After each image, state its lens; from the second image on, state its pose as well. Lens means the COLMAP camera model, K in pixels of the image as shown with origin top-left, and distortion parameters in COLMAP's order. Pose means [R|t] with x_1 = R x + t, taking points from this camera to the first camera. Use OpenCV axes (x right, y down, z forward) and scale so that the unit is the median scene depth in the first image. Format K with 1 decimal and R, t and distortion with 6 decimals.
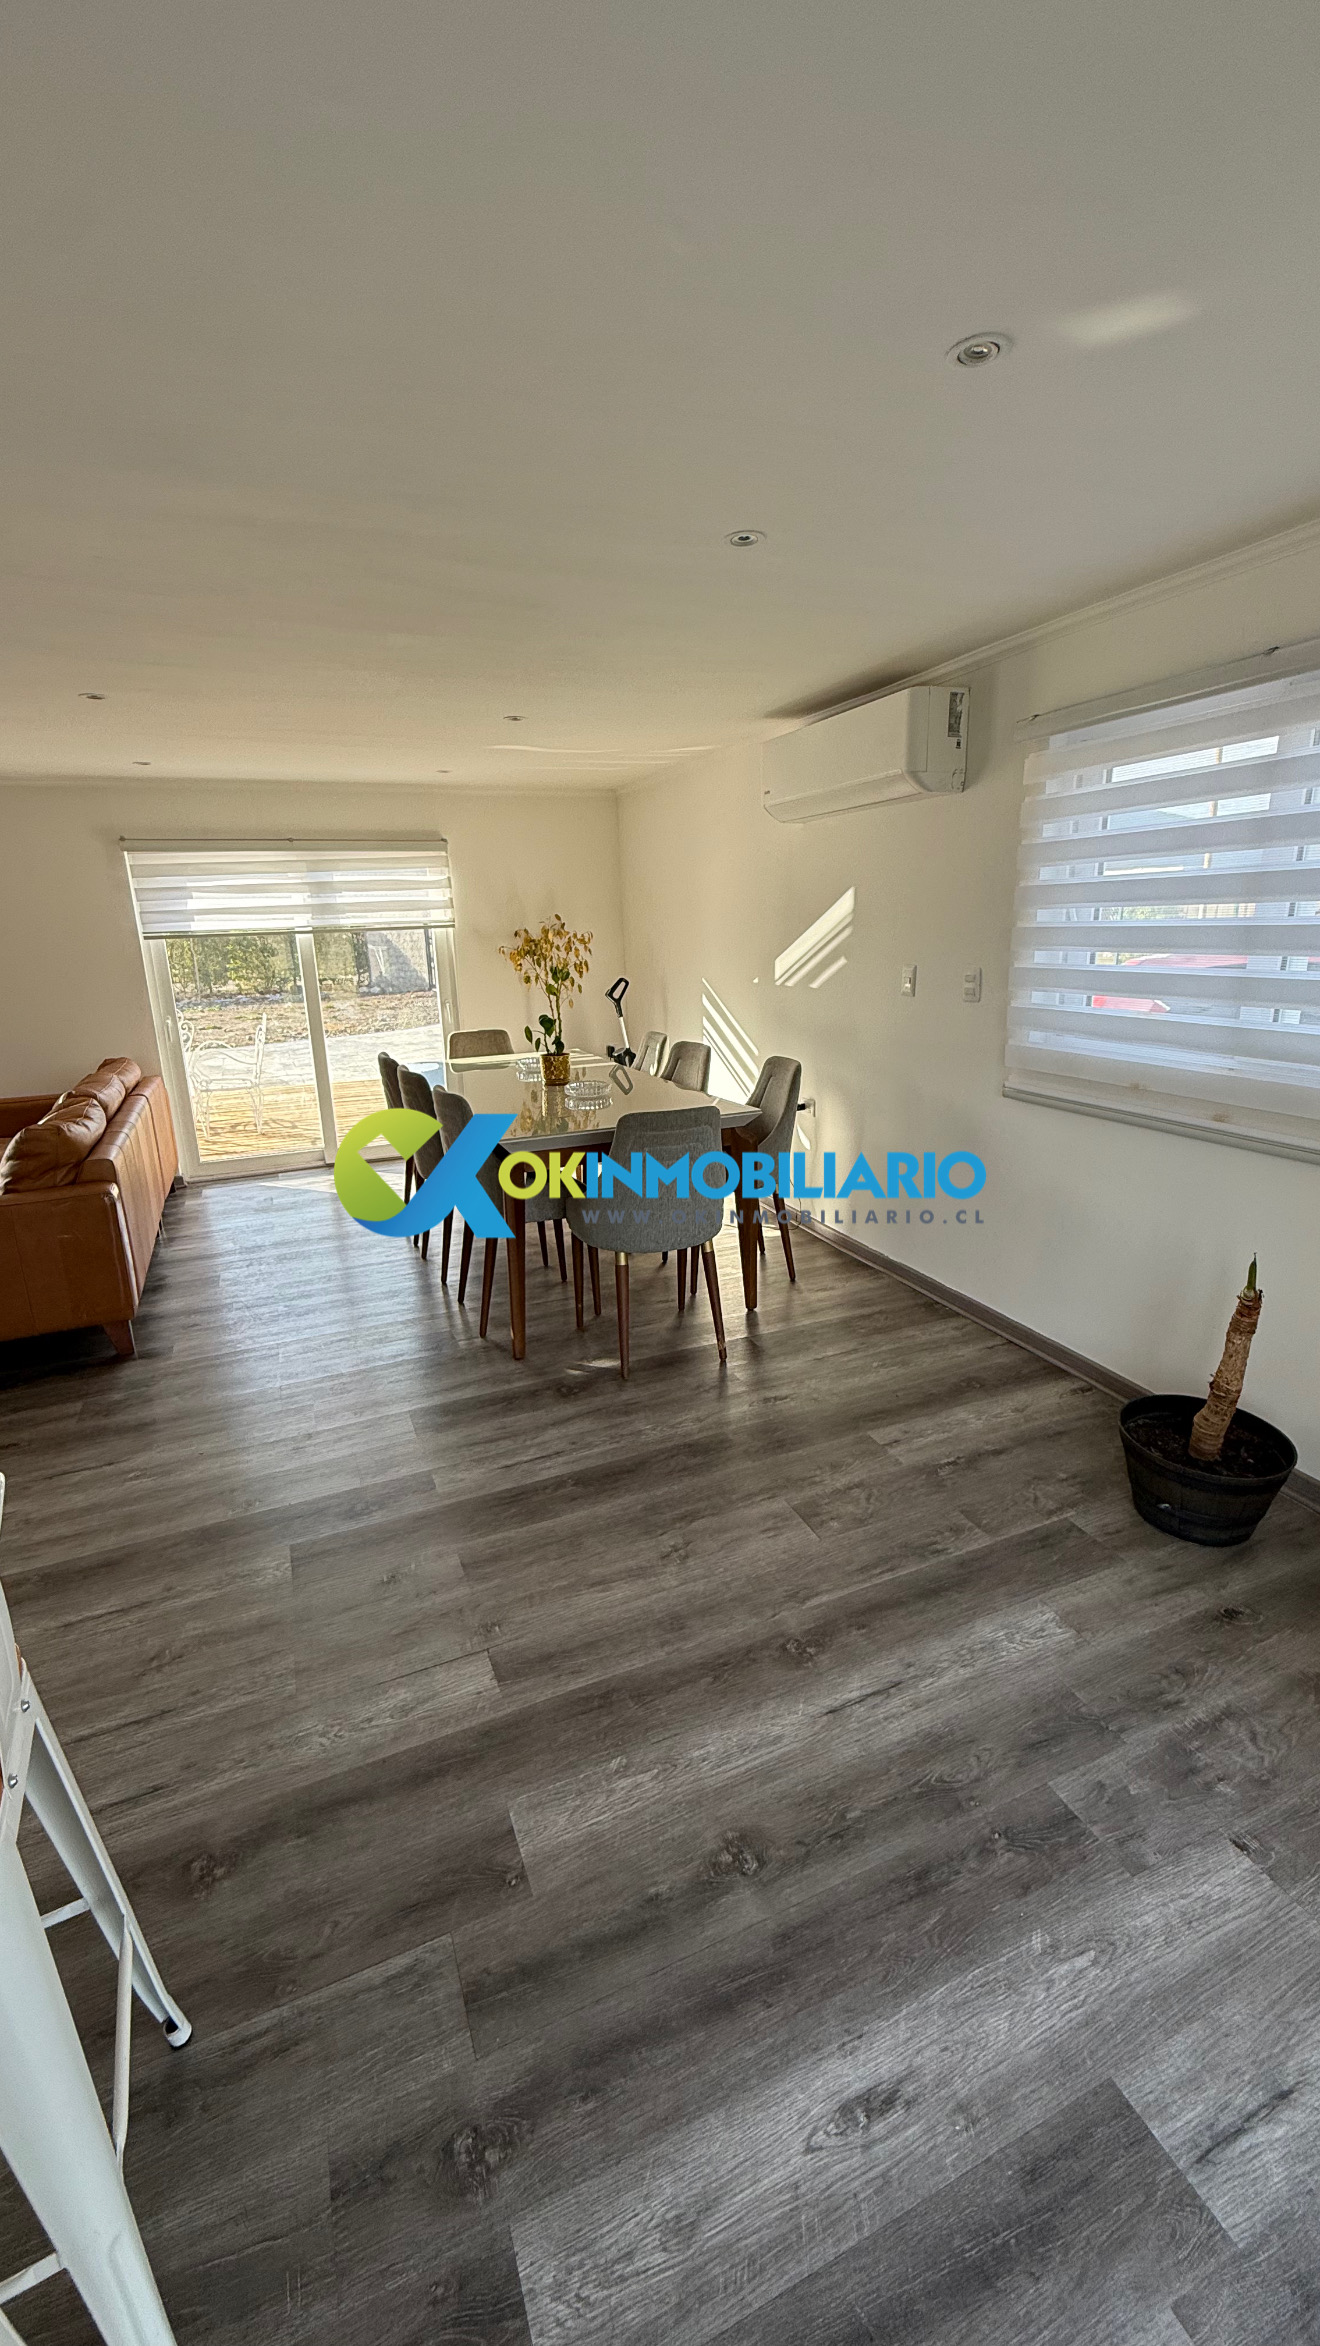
lens RADIAL K [[932.7, 0, 657.1], [0, 932.7, 1169.1], [0, 0, 1]] dist [-0.000741, 0.000172]
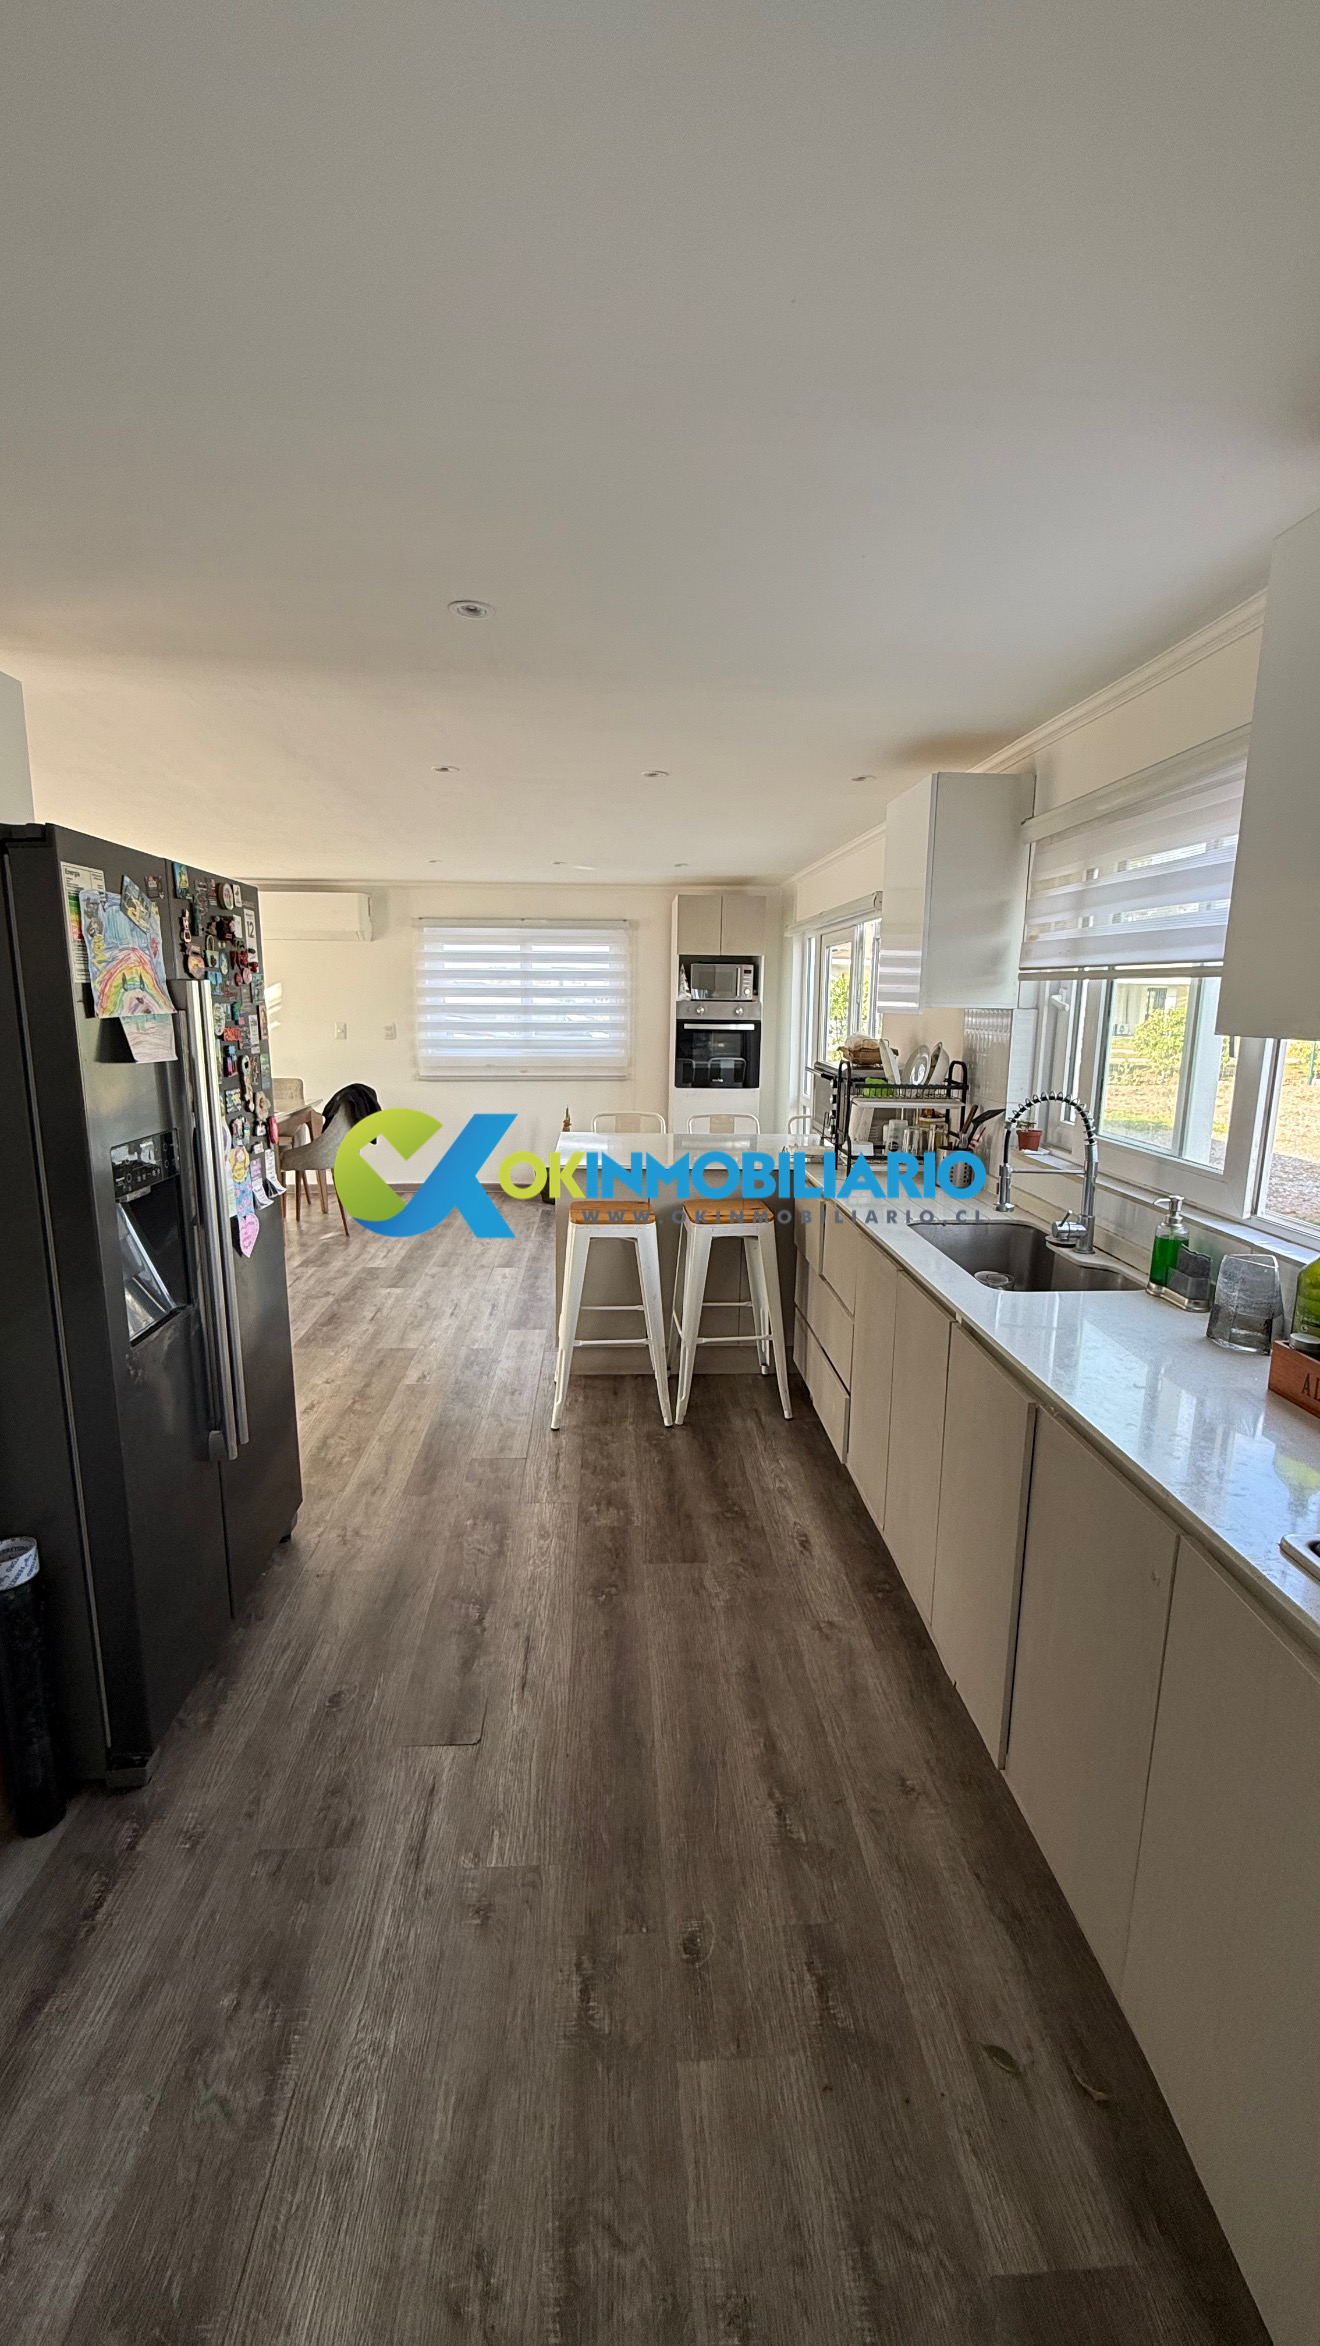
lens RADIAL K [[932.7, 0, 649.9], [0, 932.7, 1174.3], [0, 0, 1]] dist [-0.000741, 0.000172]
pose [[0.342335, -0.144704, 0.928368, -3.172286], [0.225089, 0.971928, 0.068492, 0.229550], [-0.912218, 0.185519, 0.365297, -0.545040]]
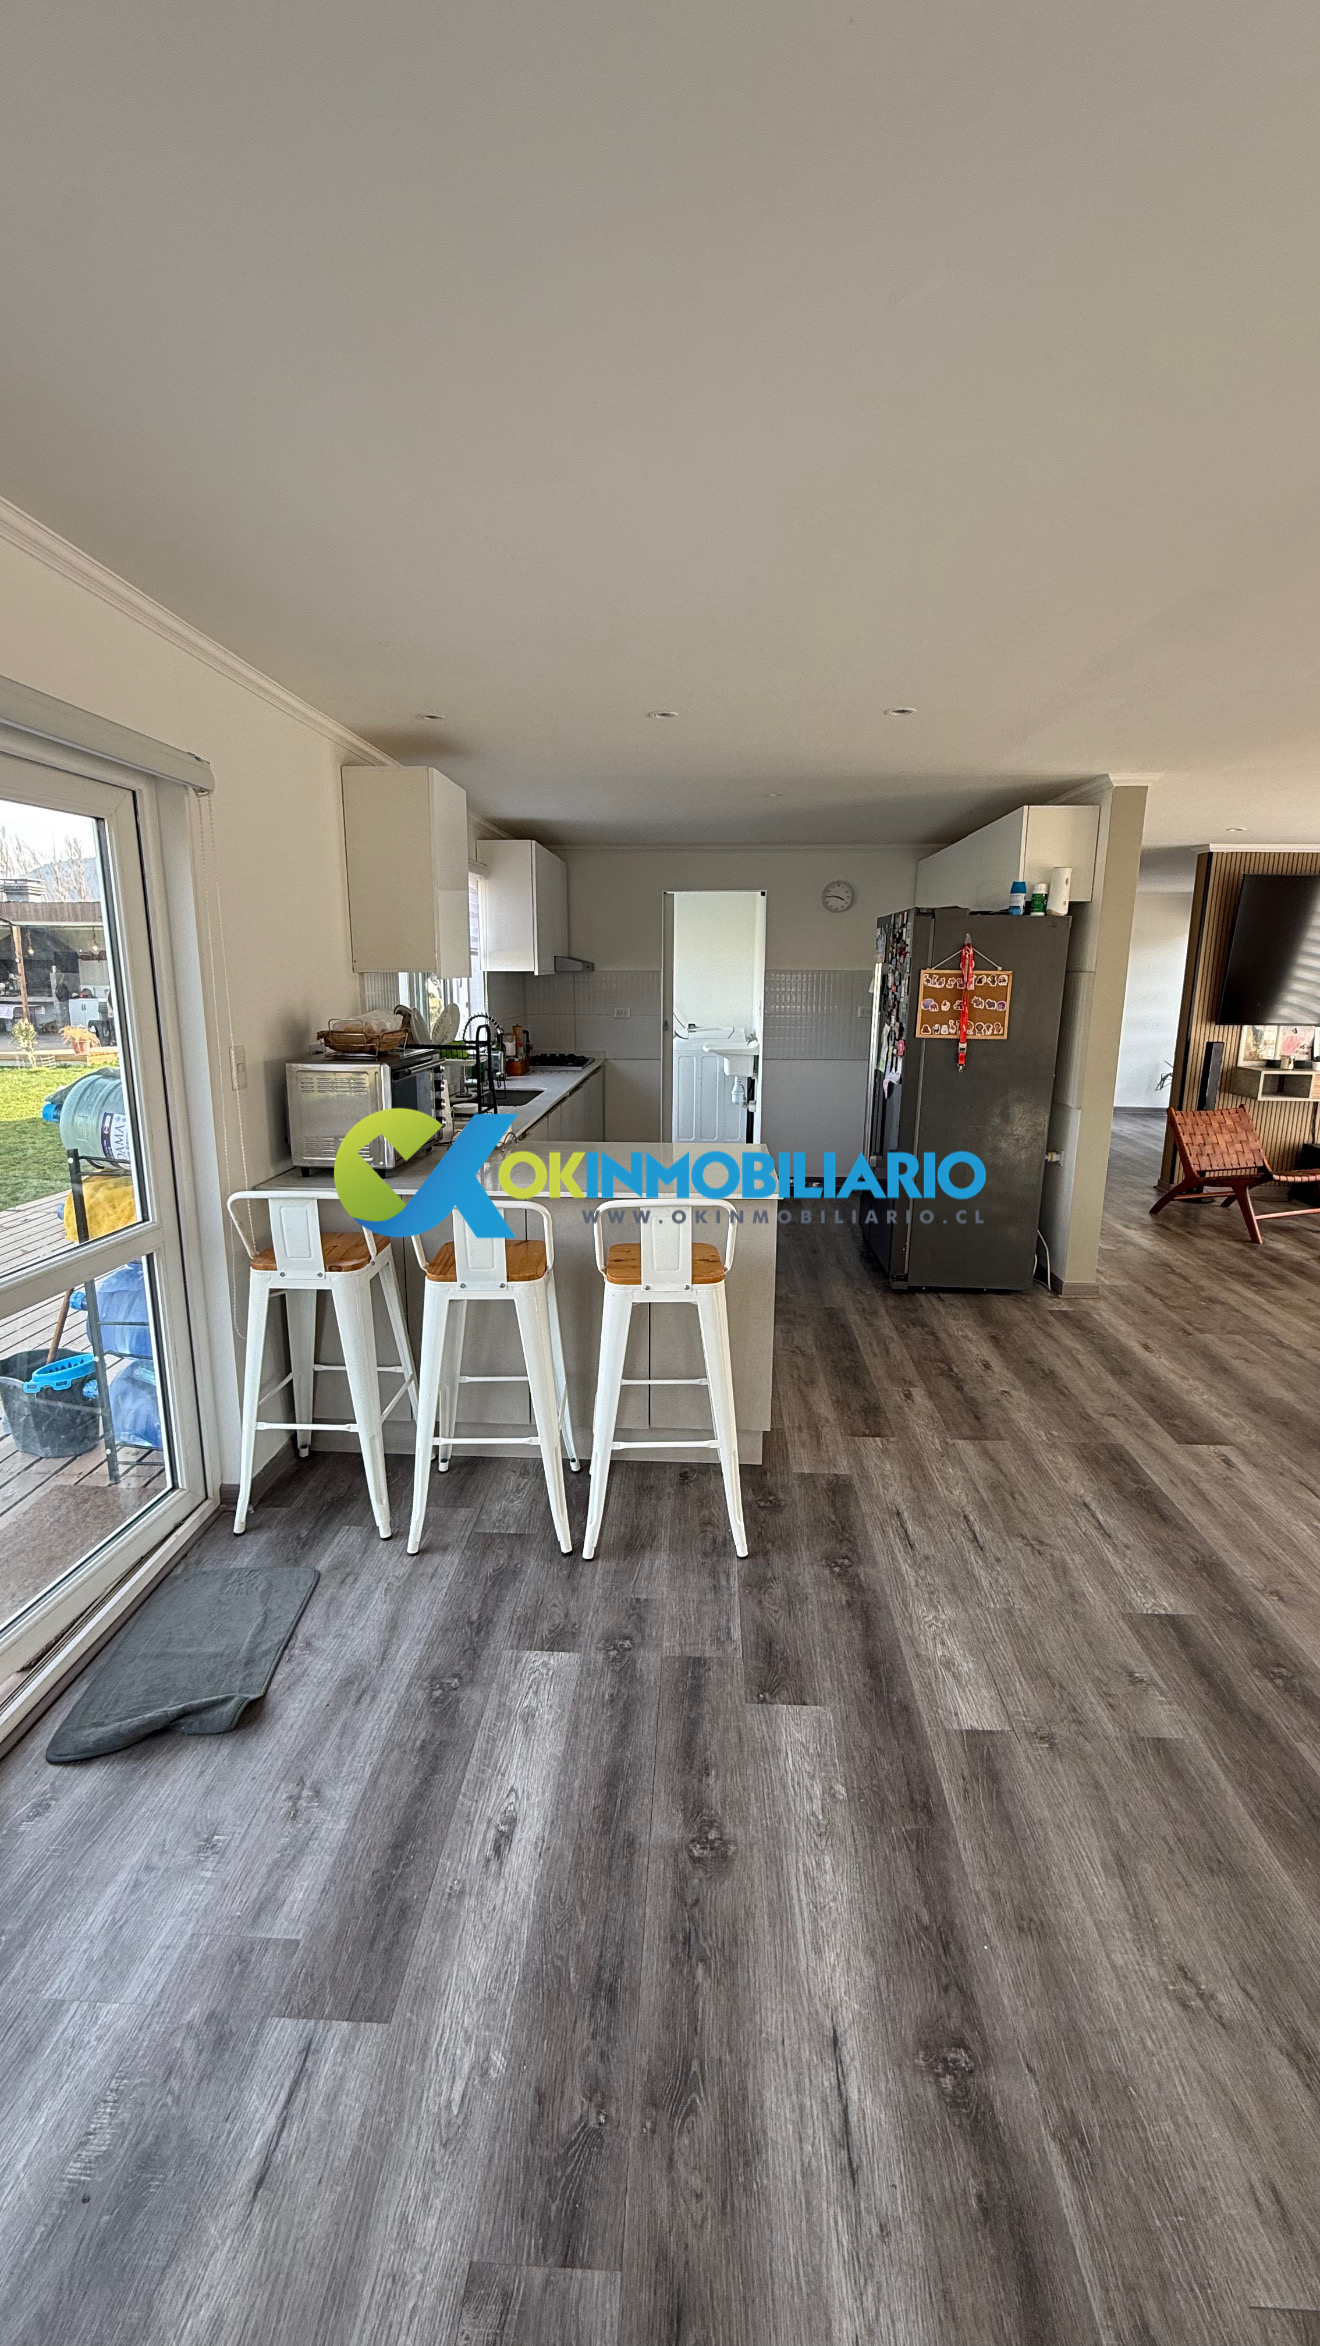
lens RADIAL K [[932.7, 0, 666.7], [0, 932.7, 1165.1], [0, 0, 1]] dist [-0.000741, 0.000172]
pose [[-0.426985, 0.214388, -0.878477, 0.886679], [-0.230602, 0.913551, 0.335032, -0.326147], [0.874361, 0.345632, -0.340634, 1.057260]]
